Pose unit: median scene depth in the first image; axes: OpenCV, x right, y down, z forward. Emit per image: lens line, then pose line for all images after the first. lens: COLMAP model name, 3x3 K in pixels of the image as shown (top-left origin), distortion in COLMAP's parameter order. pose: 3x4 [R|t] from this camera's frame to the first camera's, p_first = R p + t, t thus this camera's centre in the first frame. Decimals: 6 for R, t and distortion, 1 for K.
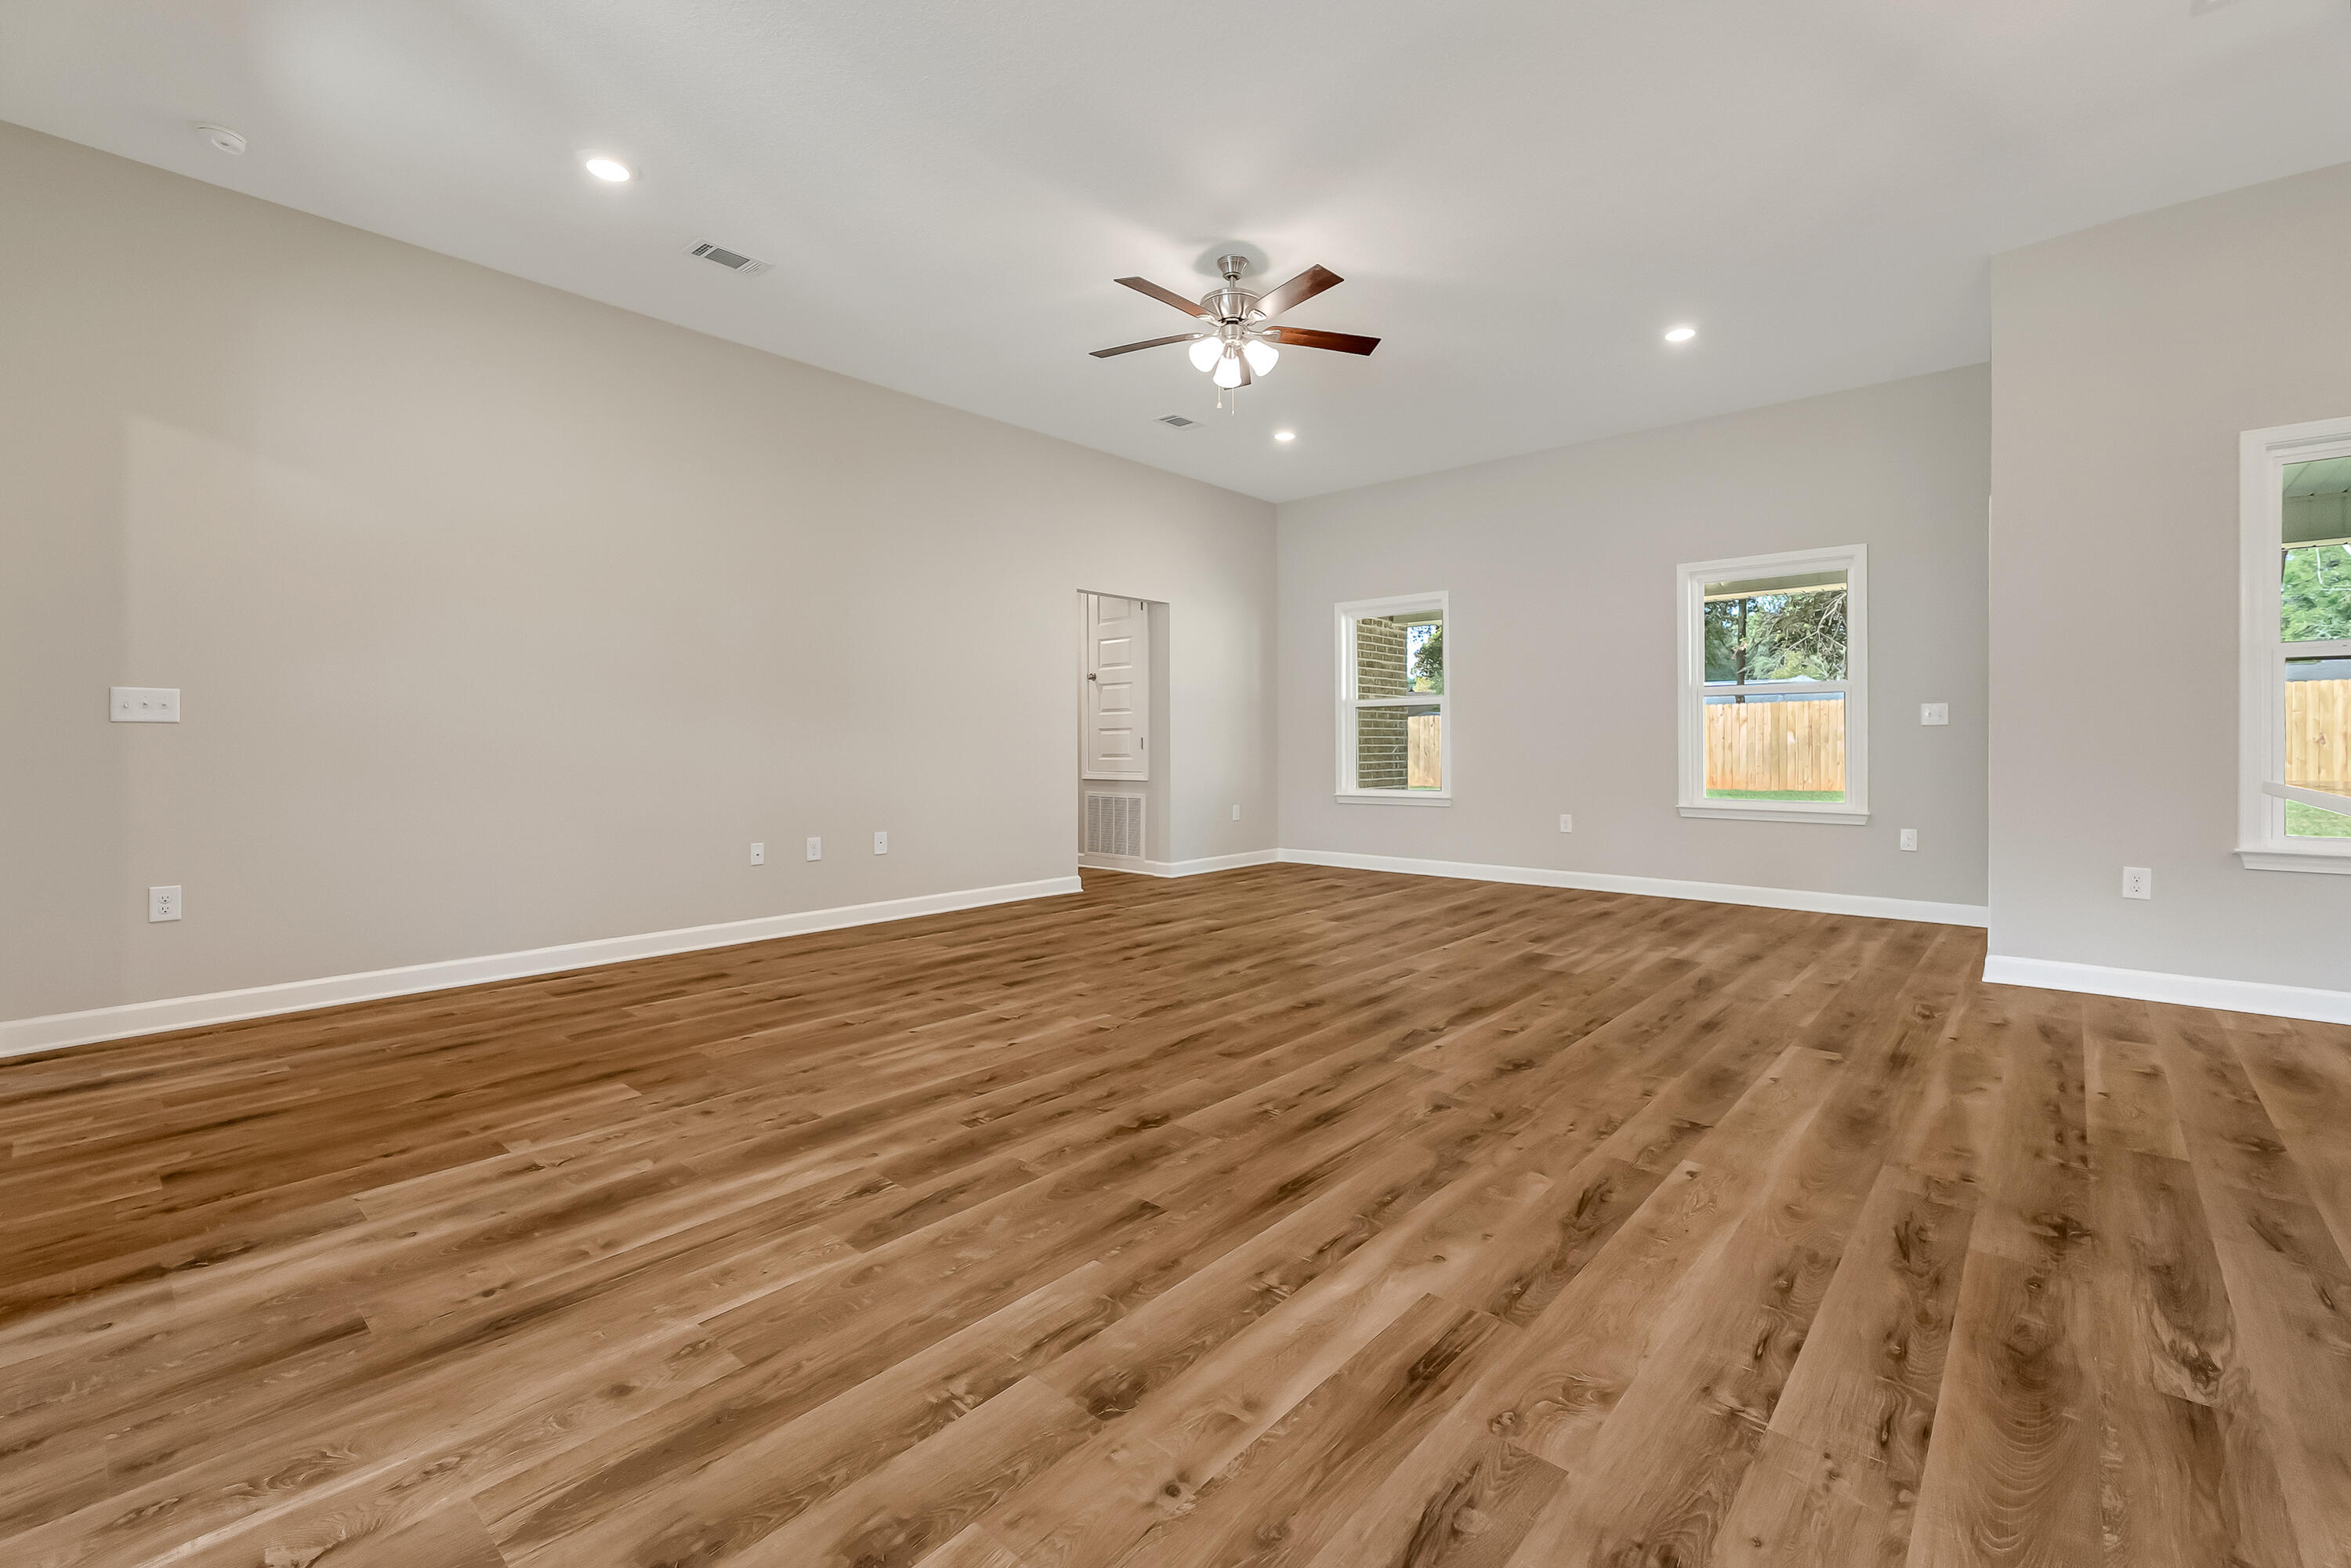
lens RADIAL K [[995.9, 0, 1186.9], [0, 995.9, 753.3], [0, 0, 1]] dist [0.013553, -0.003449]
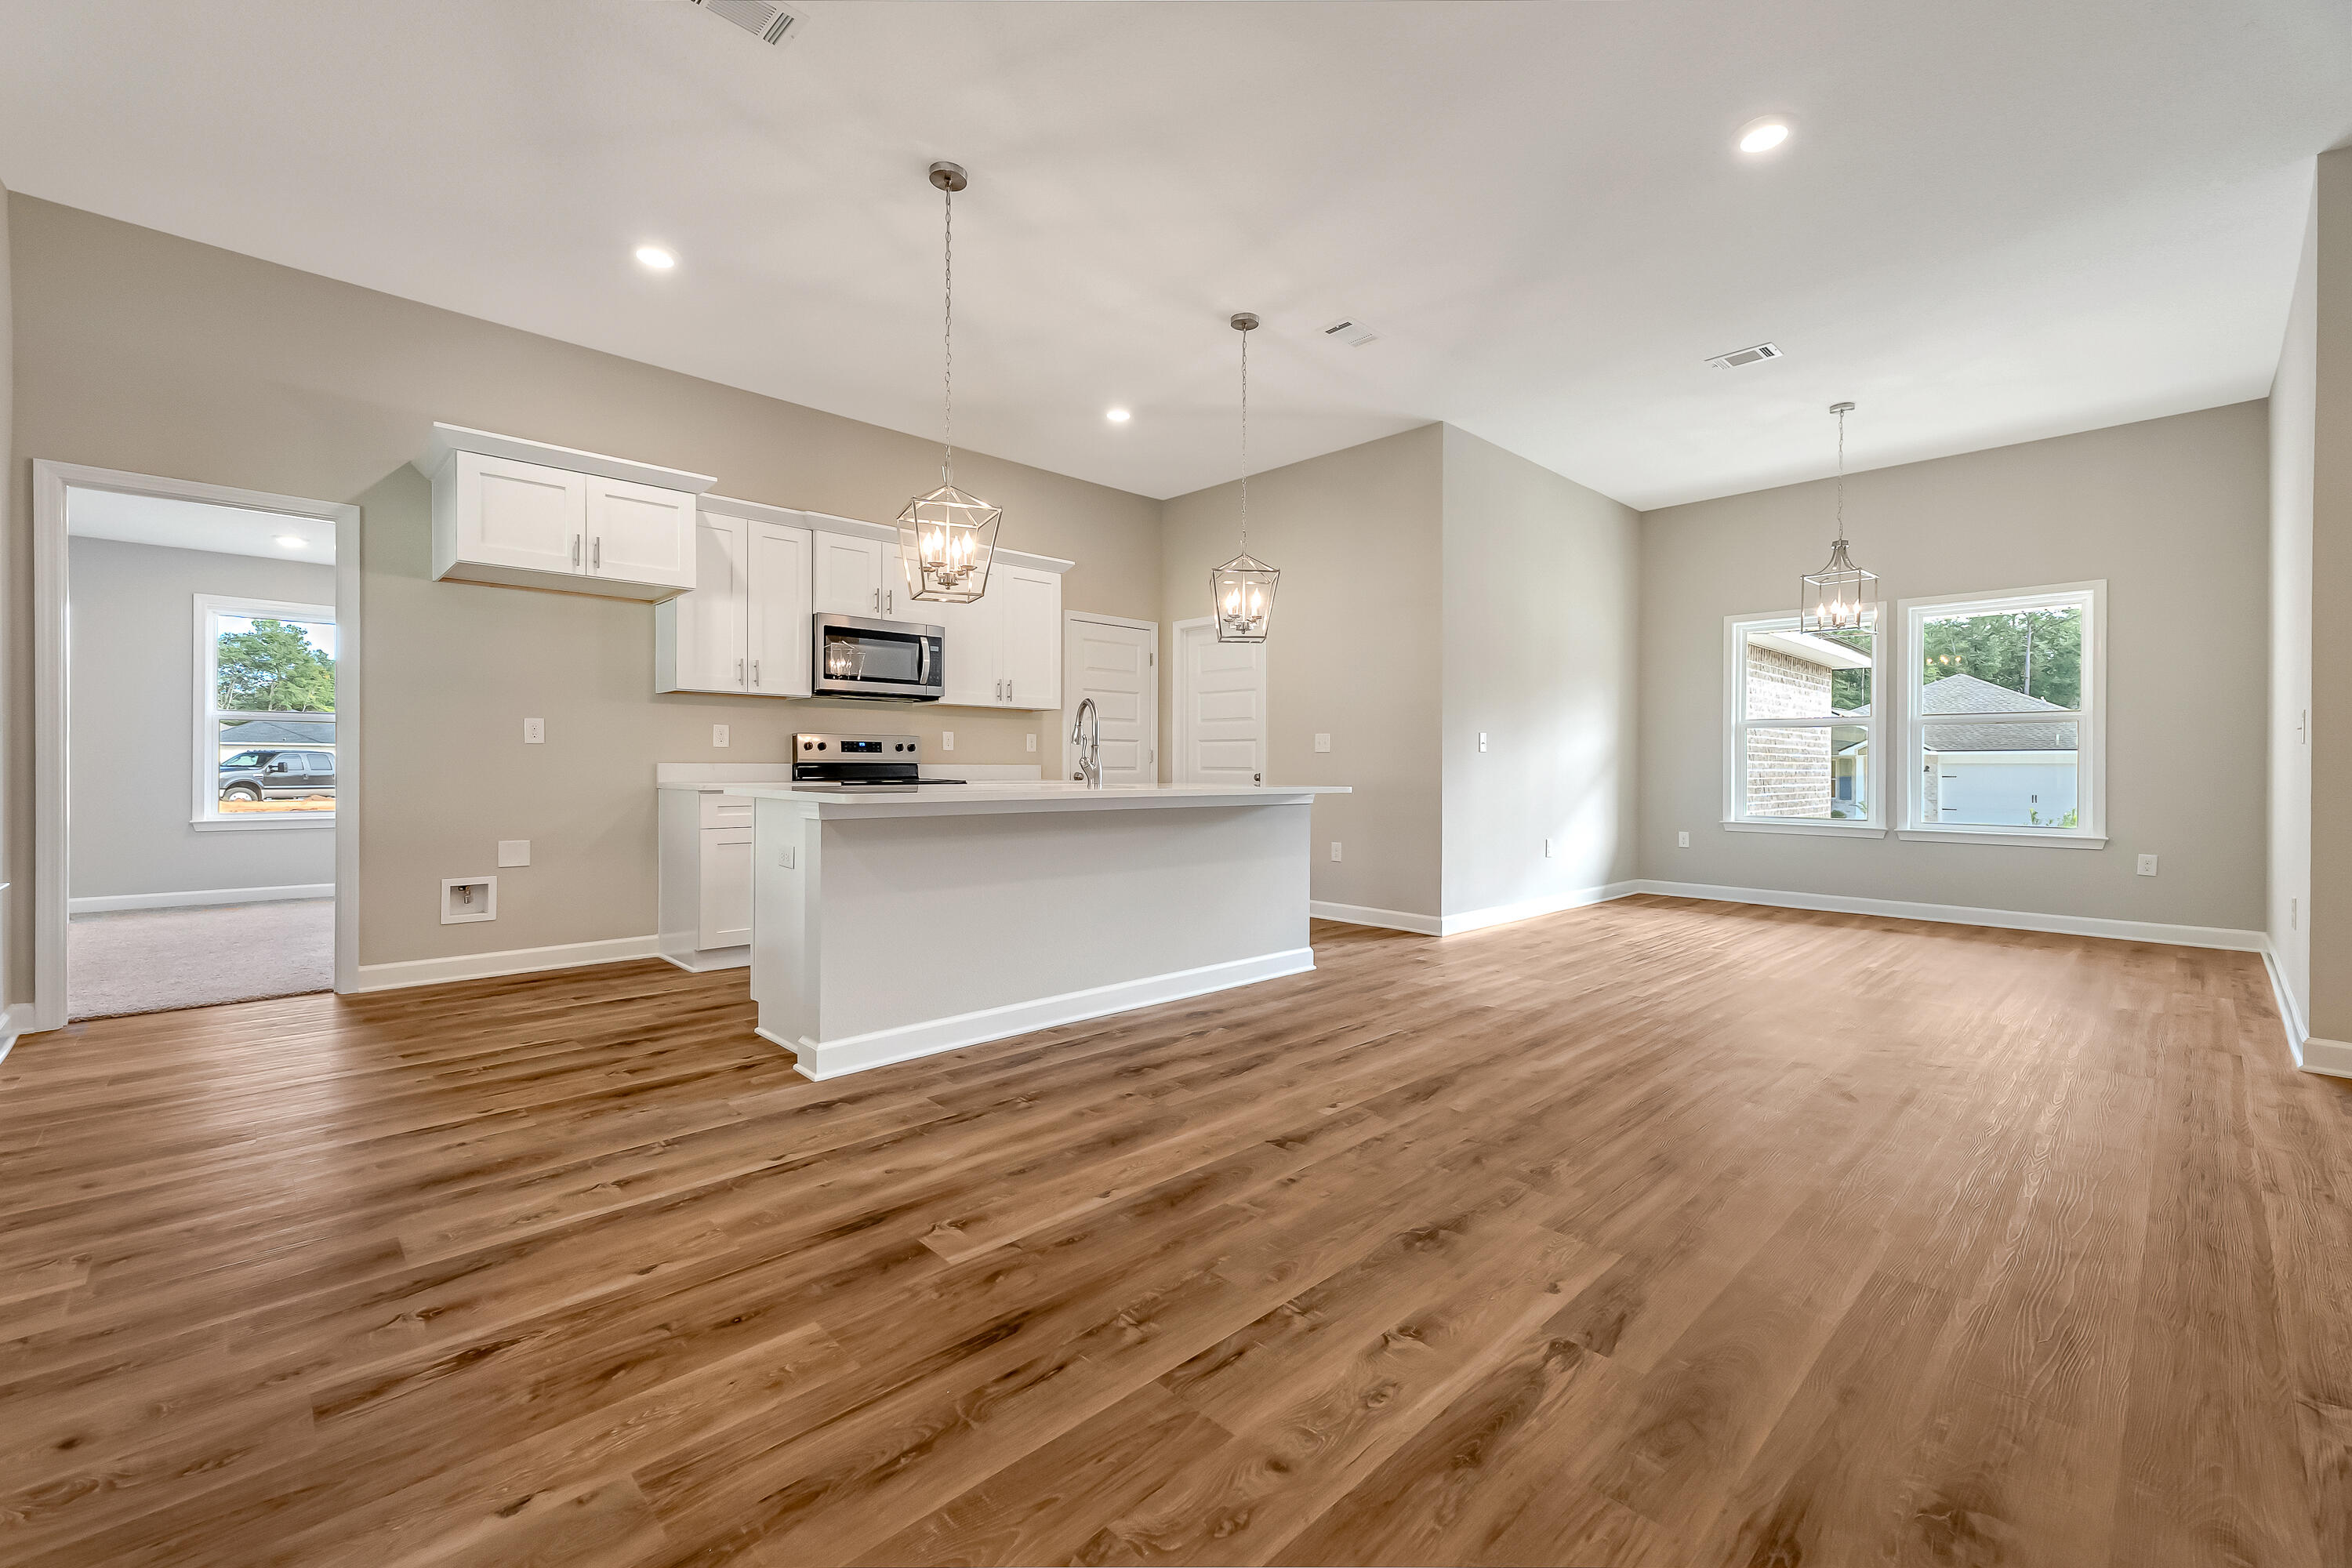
lens RADIAL K [[996.4, 0, 1181.4], [0, 996.4, 761.5], [0, 0, 1]] dist [0.013553, -0.003449]
pose [[-0.997114, 0.001345, 0.075903, 0.602422], [0.001523, 0.999996, 0.002285, -0.015440], [-0.075900, 0.002394, -0.997113, 2.275864]]
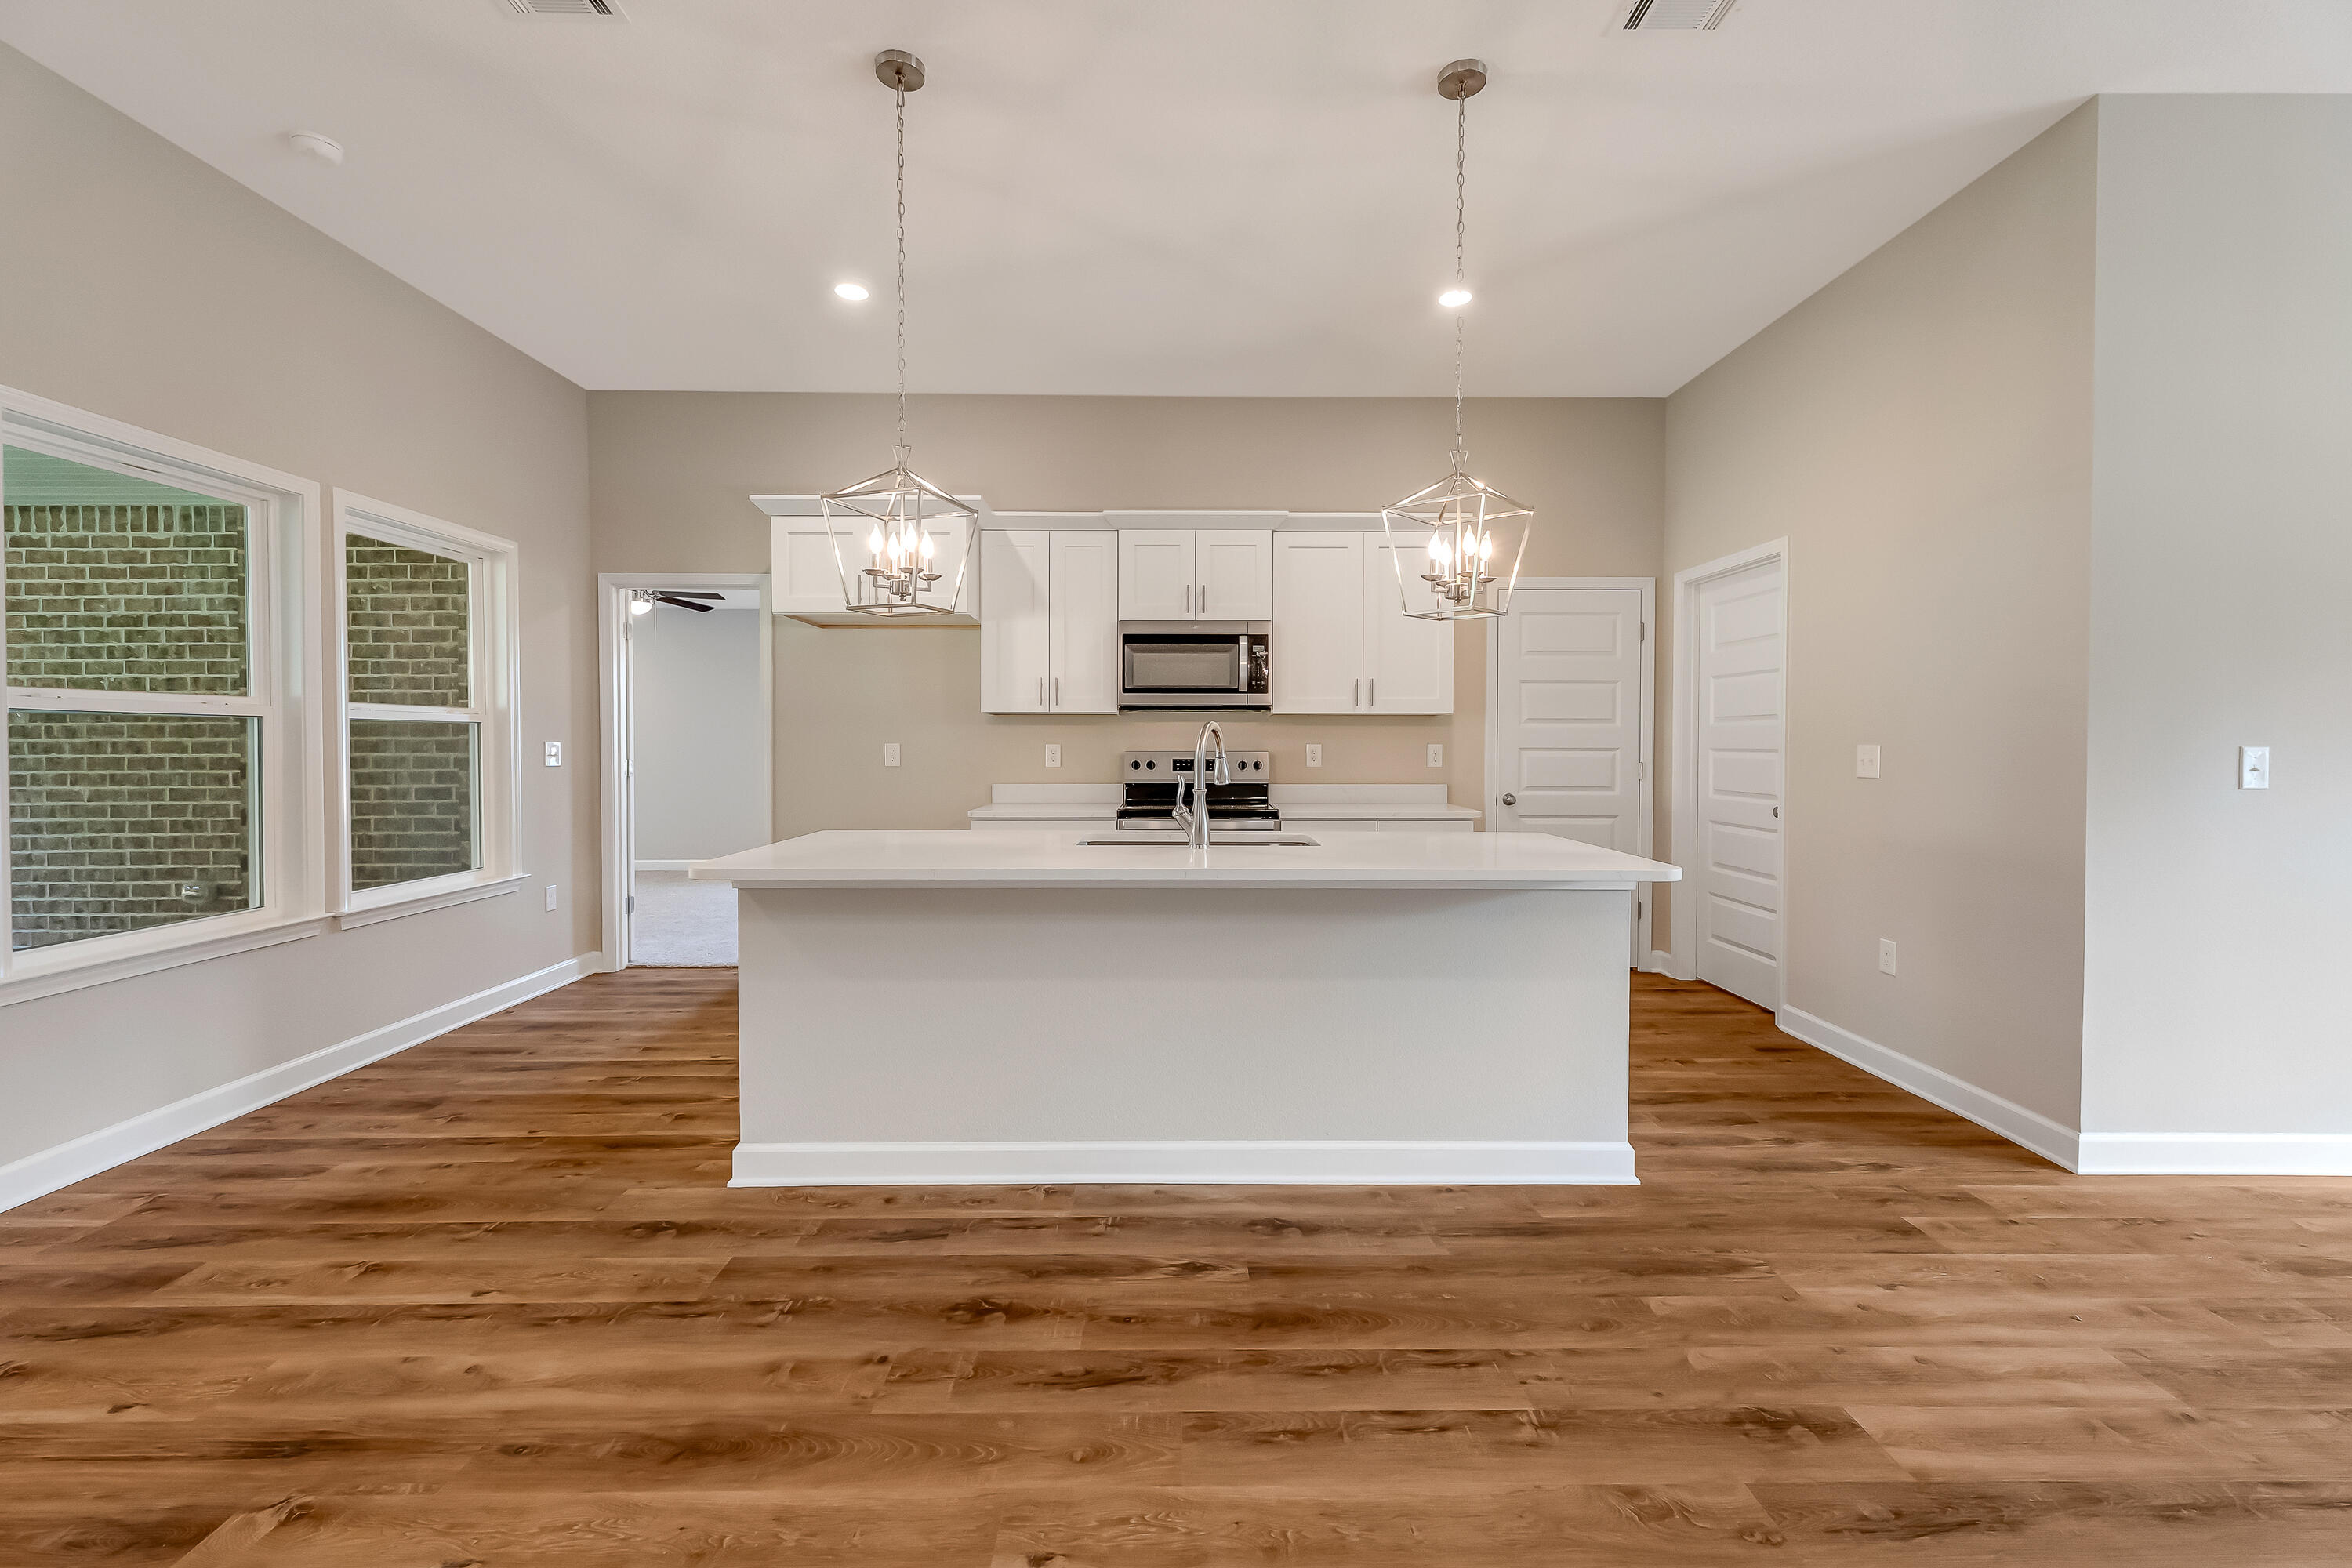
lens RADIAL K [[996.4, 0, 1176.4], [0, 996.4, 759.2], [0, 0, 1]] dist [0.013553, -0.003449]
pose [[-0.668445, -0.011289, 0.743676, -0.029314], [0.007722, 0.999726, 0.022116, -0.108984], [-0.743721, 0.020526, -0.668174, 1.363701]]
